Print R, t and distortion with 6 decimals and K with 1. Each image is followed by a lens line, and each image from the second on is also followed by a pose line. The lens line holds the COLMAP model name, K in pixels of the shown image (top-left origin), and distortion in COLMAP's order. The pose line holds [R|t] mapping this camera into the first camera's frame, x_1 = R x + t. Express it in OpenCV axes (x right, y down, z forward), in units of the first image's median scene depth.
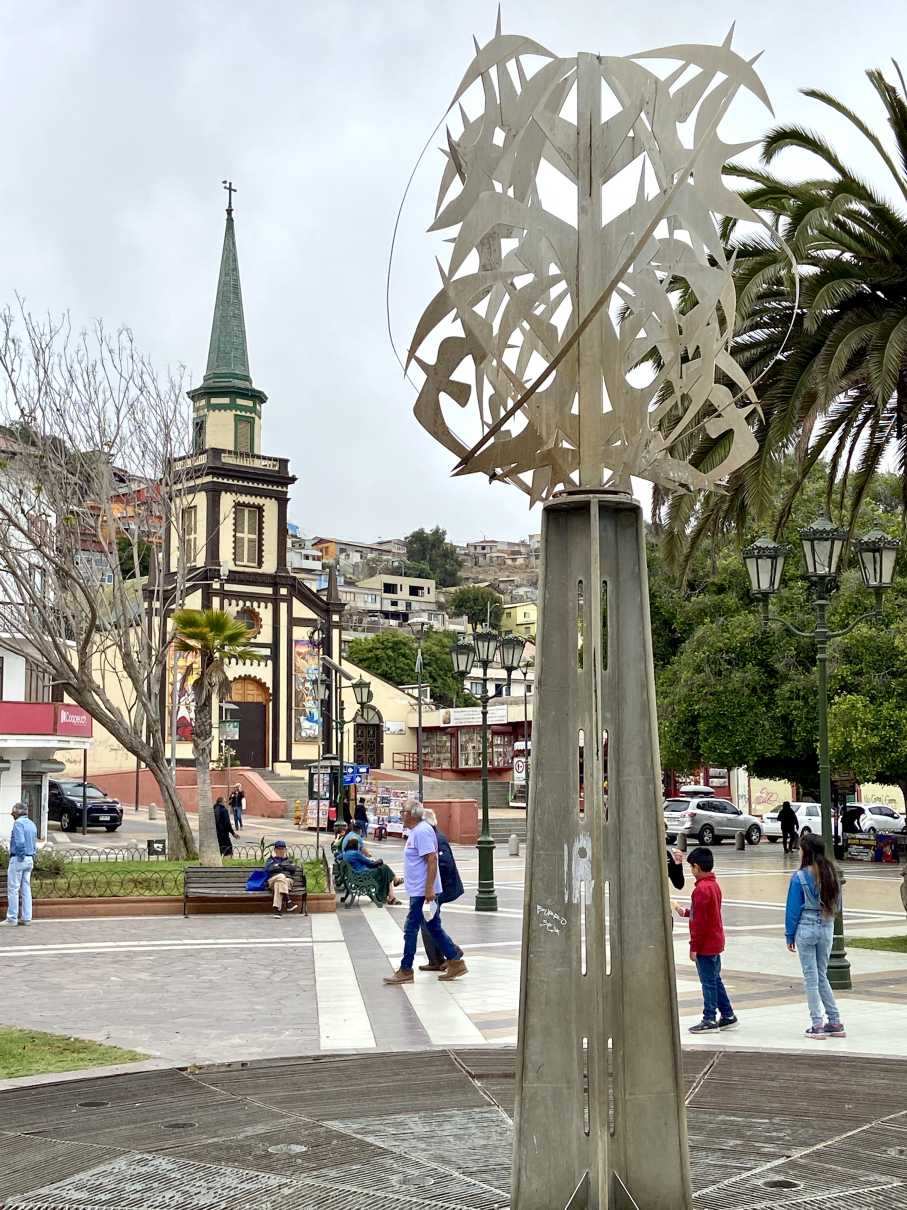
lens RADIAL K [[1695.7, 0, 453.5], [0, 1695.7, 604.2], [0, 0, 1]] dist [0.094738, 0.000000]
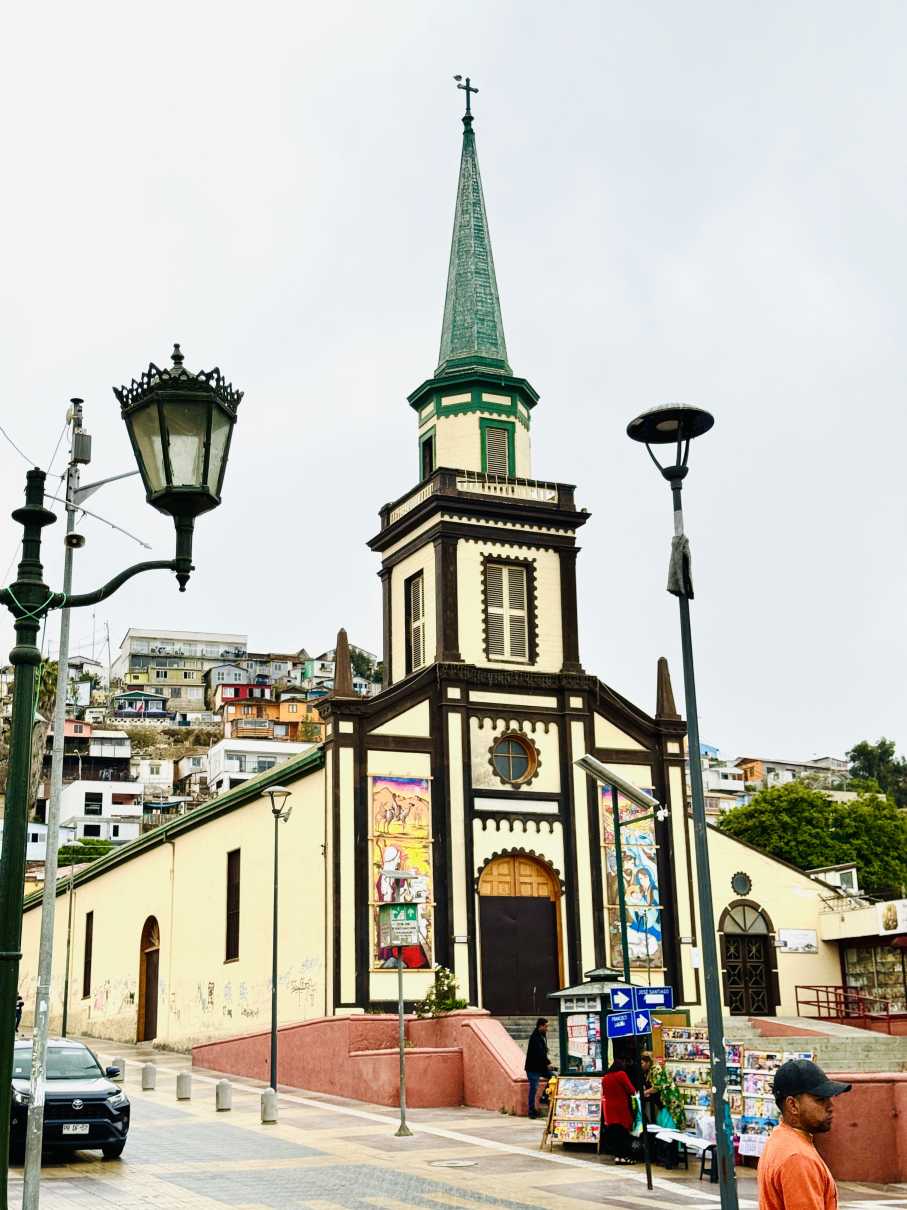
lens RADIAL K [[1680.0, 0, 451.1], [0, 1680.0, 606.2], [0, 0, 1]] dist [0.112407, 0.000000]
pose [[0.963455, -0.086755, -0.253434, 0.007423], [0.046723, 0.986025, -0.159913, 0.049754], [0.263765, 0.142228, 0.954044, 0.433105]]
